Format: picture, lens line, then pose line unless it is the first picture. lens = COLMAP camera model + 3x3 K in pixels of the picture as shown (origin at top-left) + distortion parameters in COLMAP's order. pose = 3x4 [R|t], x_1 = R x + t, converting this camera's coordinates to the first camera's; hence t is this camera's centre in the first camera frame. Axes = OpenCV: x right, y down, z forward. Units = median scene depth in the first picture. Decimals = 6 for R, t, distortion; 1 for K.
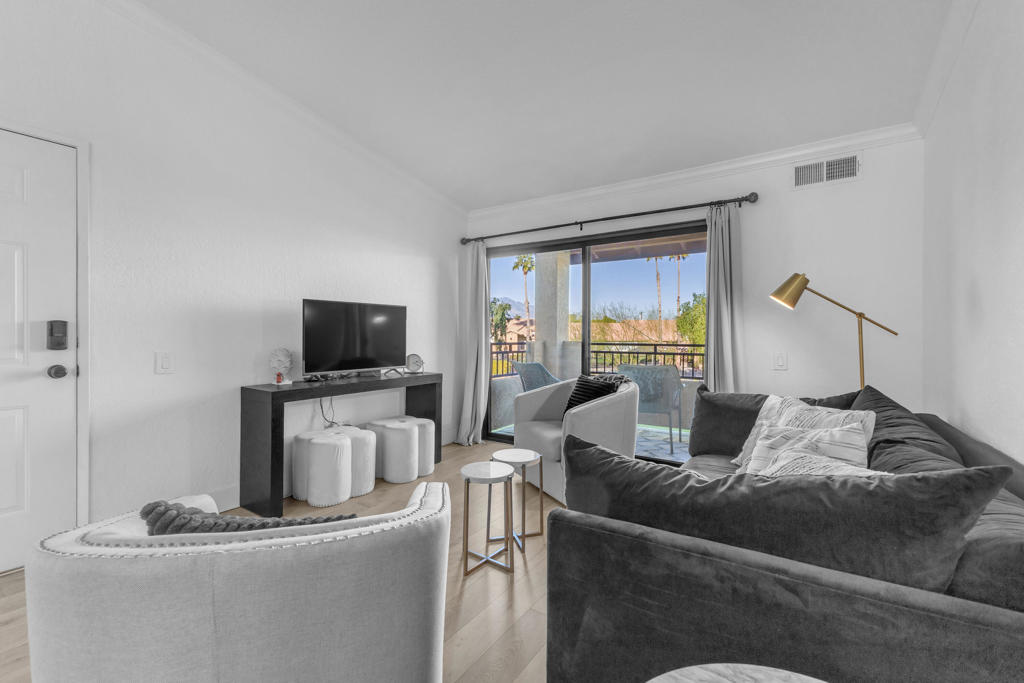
lens RADIAL K [[439.1, 0, 513.4], [0, 439.1, 339.6], [0, 0, 1]] dist [0.008367, 0.000333]
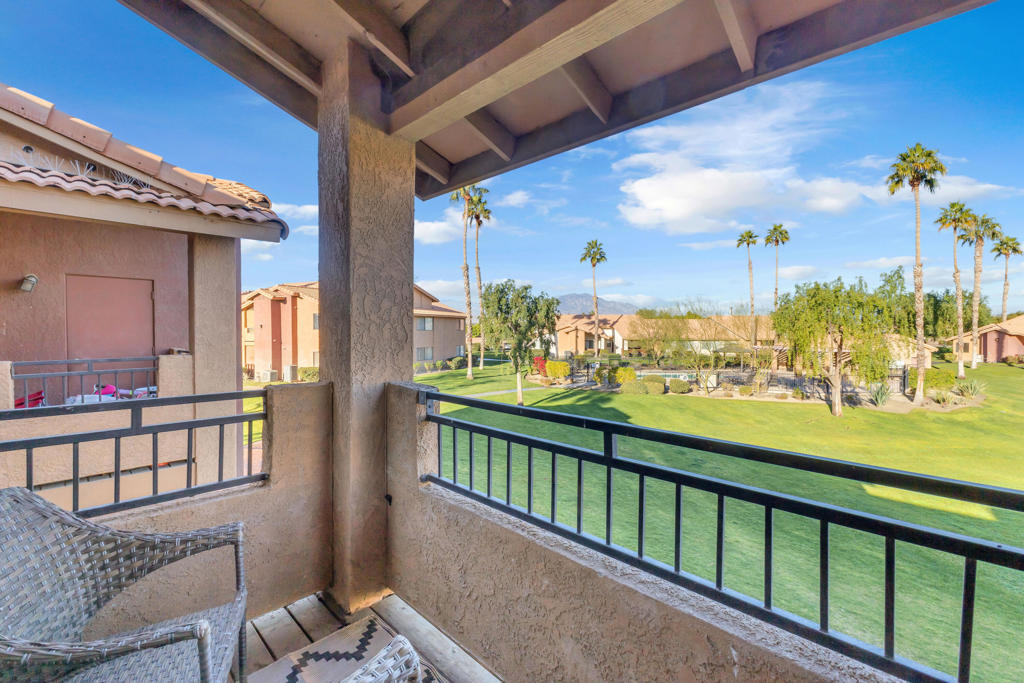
lens RADIAL K [[439.1, 0, 513.4], [0, 439.1, 339.6], [0, 0, 1]] dist [0.008367, 0.000333]
pose [[0.983639, 0.005699, -0.180061, 0.430813], [-0.004155, 0.999951, 0.008947, -0.055904], [0.180103, -0.008052, 0.983615, 1.019236]]
